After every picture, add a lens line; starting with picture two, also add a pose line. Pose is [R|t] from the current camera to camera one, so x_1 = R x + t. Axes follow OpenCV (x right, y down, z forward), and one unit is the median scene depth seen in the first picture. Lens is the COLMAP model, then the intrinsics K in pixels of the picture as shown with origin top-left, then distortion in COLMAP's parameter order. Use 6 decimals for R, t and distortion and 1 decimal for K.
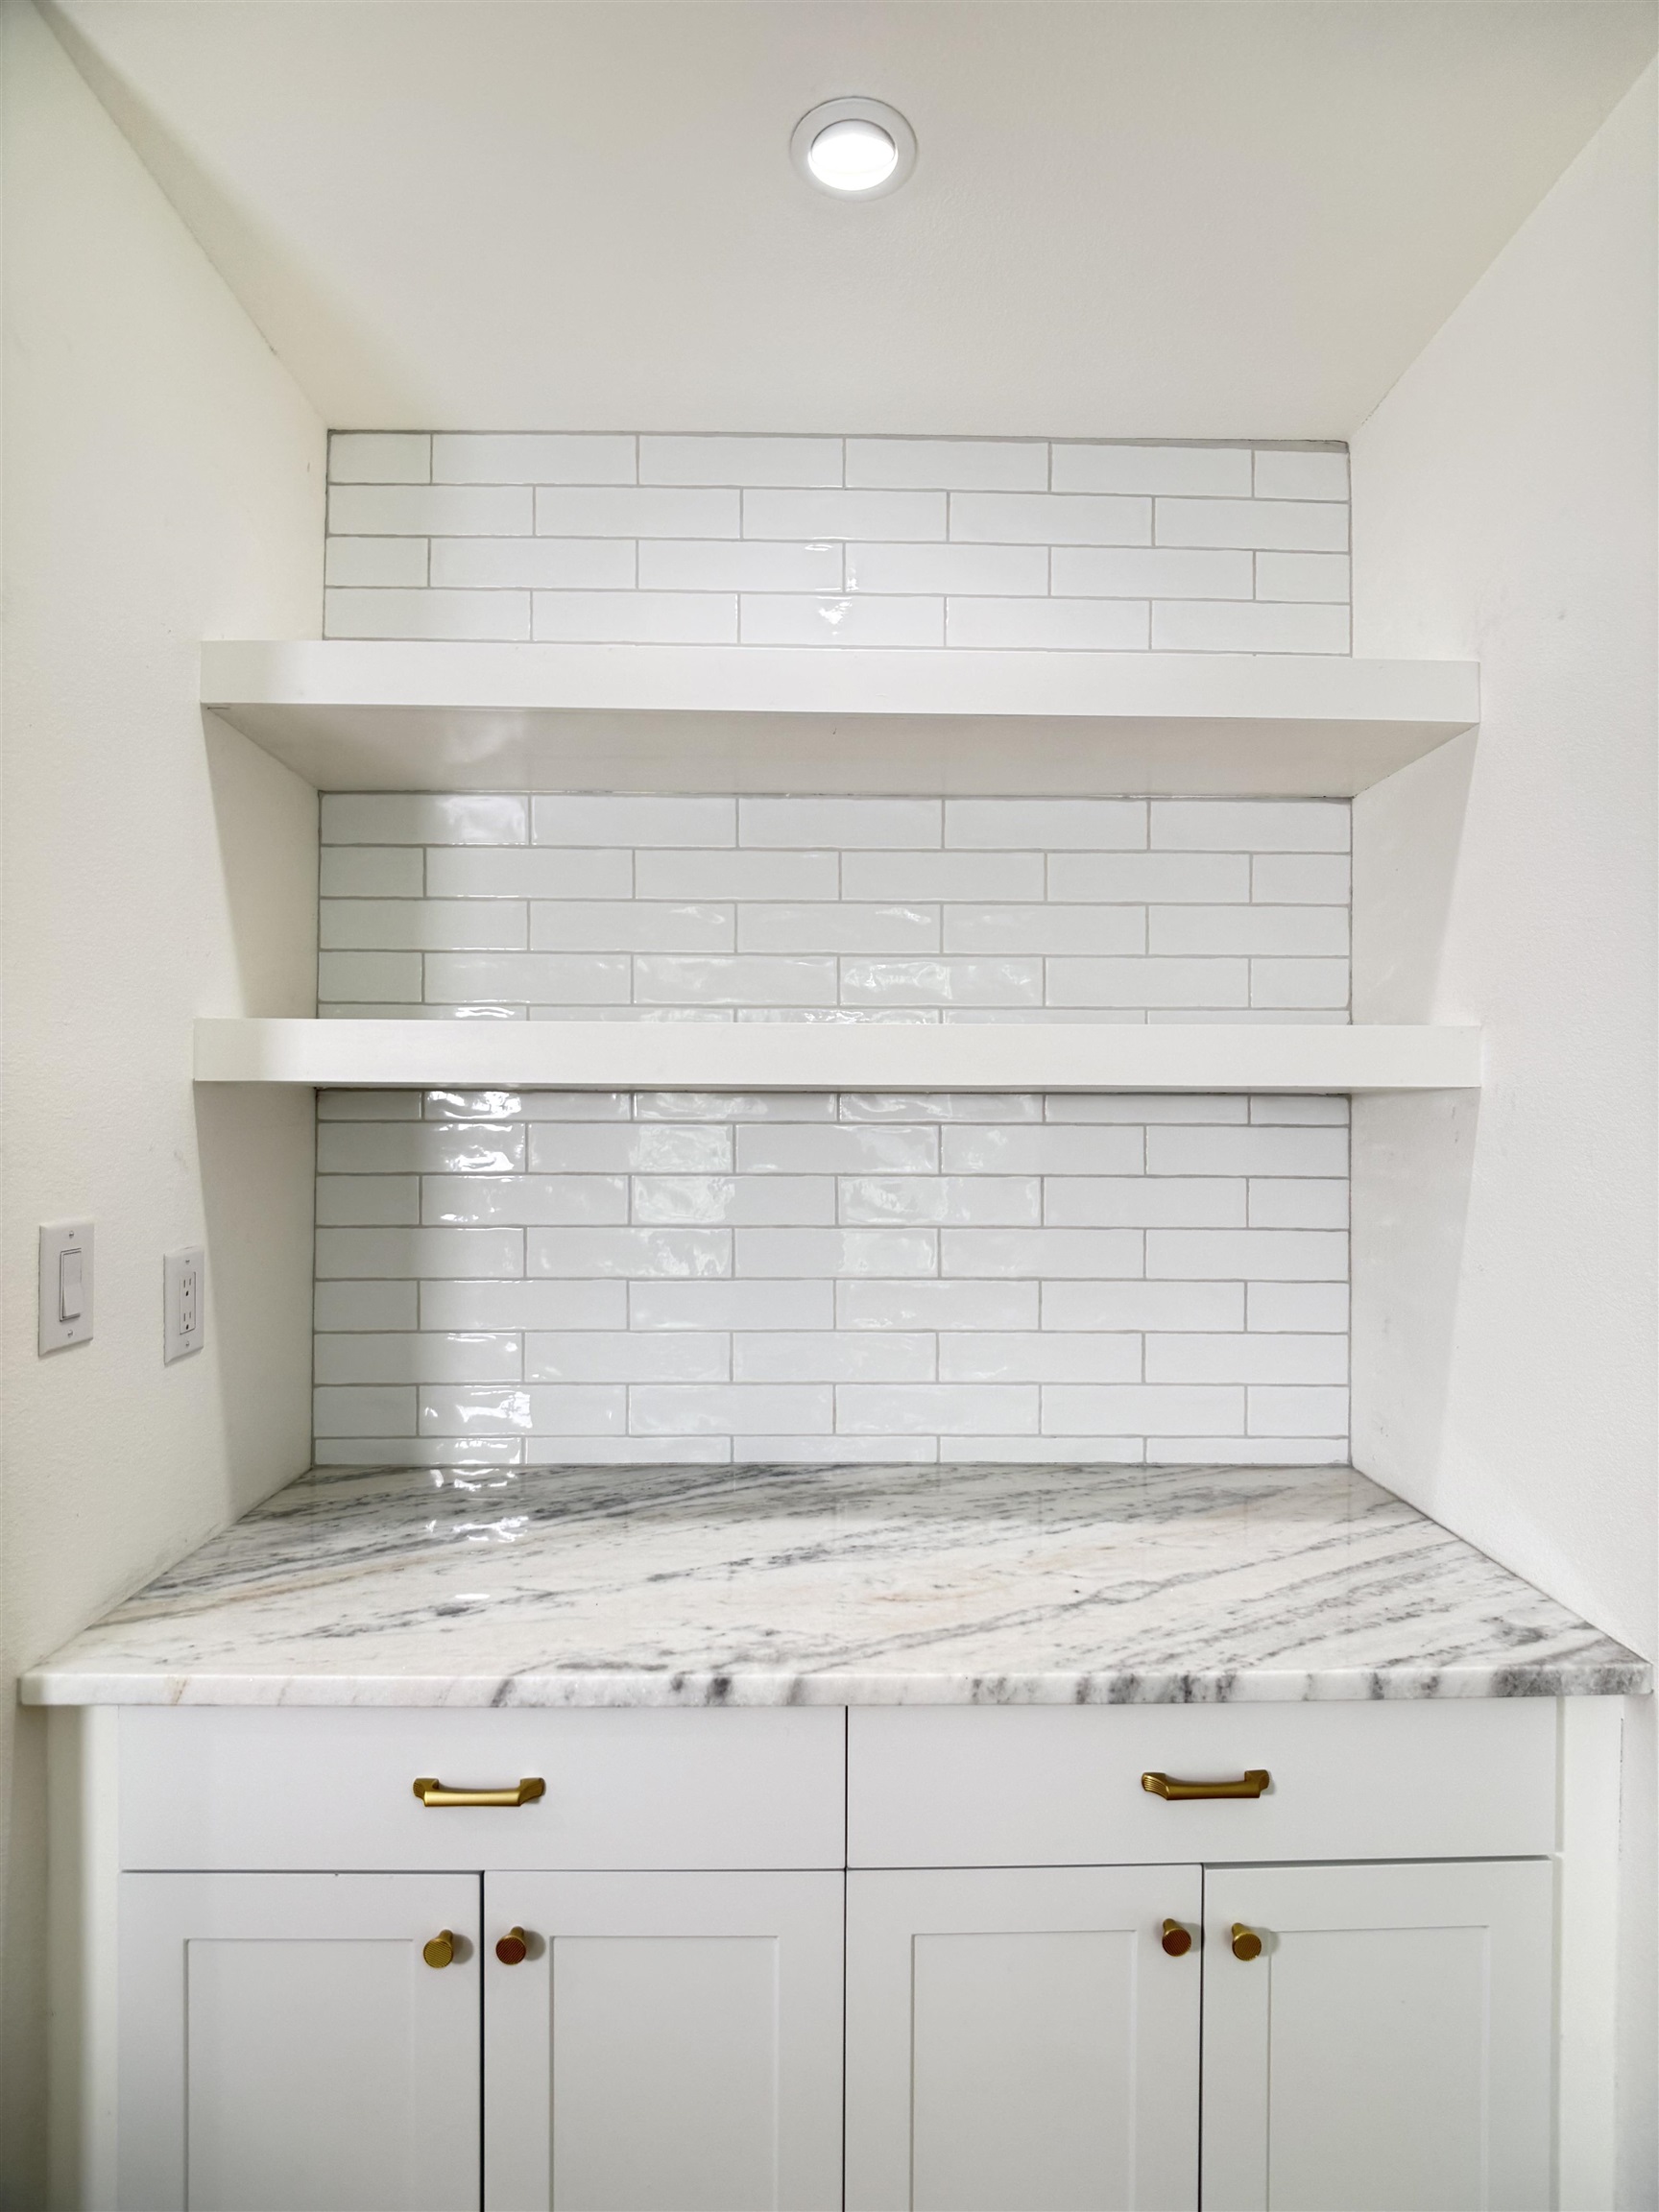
lens RADIAL K [[1170.9, 0, 829.5], [0, 1170.9, 1106.0], [0, 0, 1]] dist [0.001313, -0.000099]
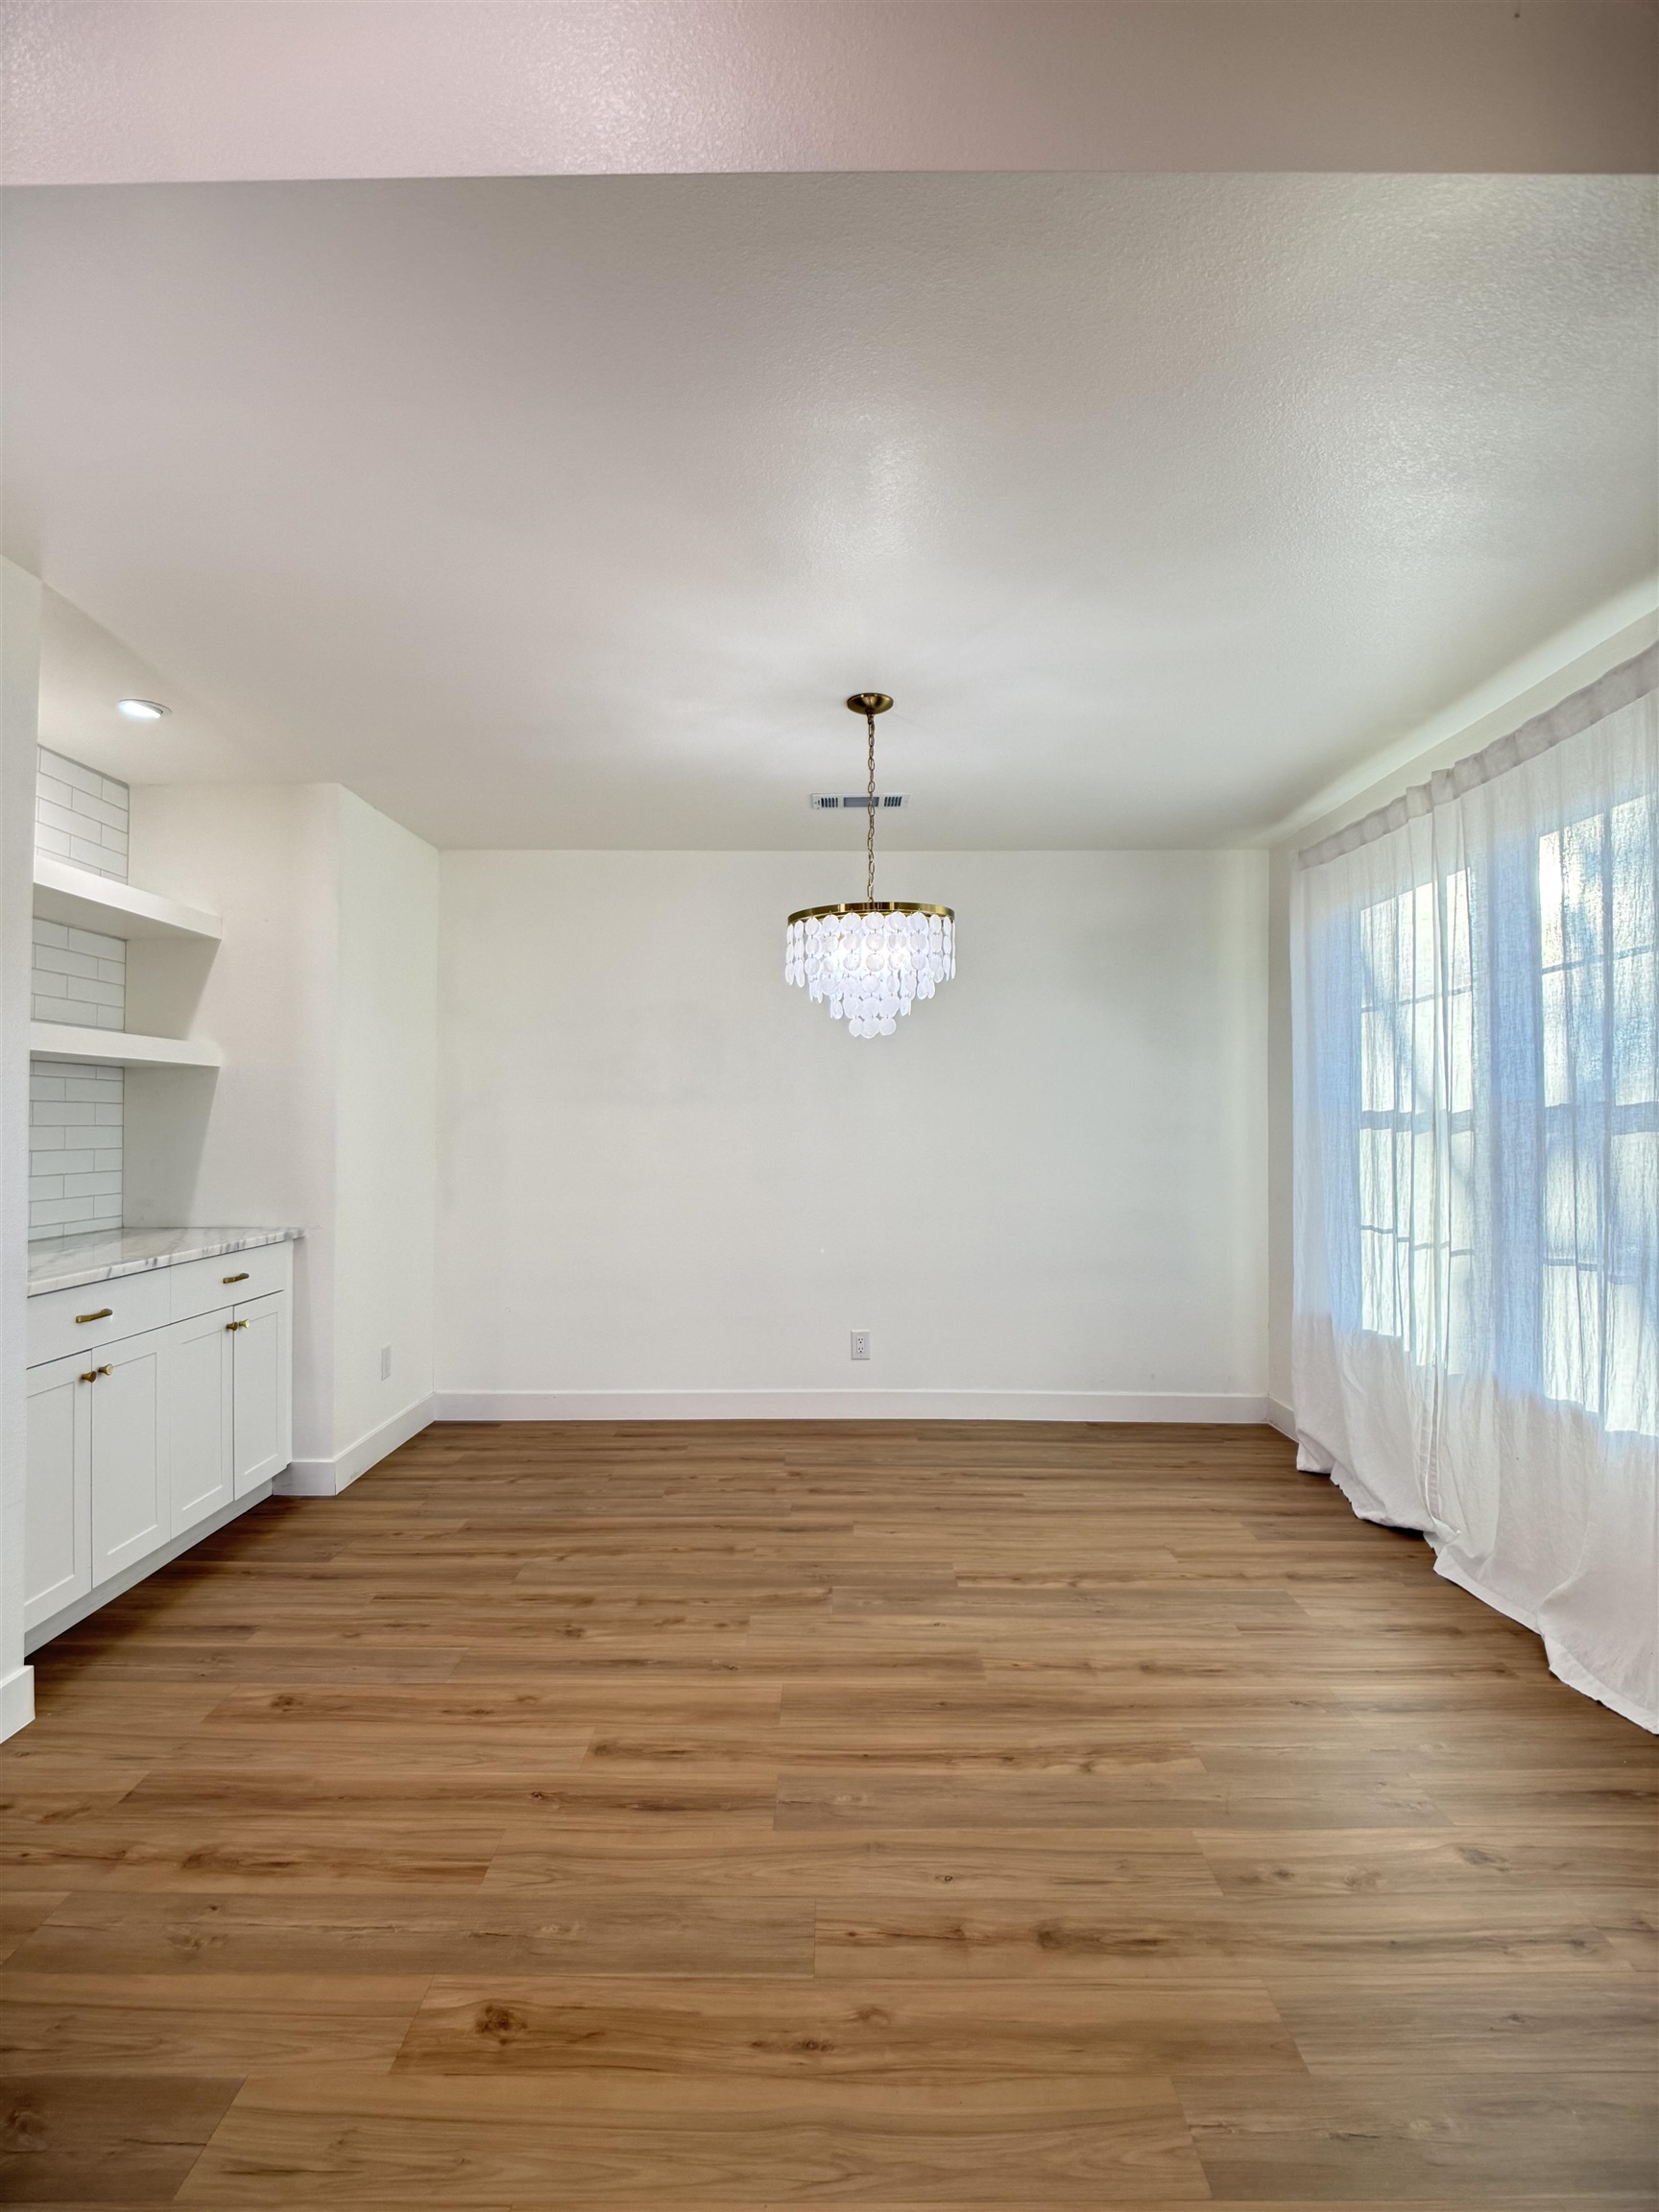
lens RADIAL K [[1170.9, 0, 829.5], [0, 1170.9, 1106.0], [0, 0, 1]] dist [0.001313, -0.000099]
pose [[0.029077, 0.010040, 0.999527, -2.242015], [-0.015179, 0.999839, -0.009602, 0.080568], [-0.999462, -0.014892, 0.029224, -0.575946]]
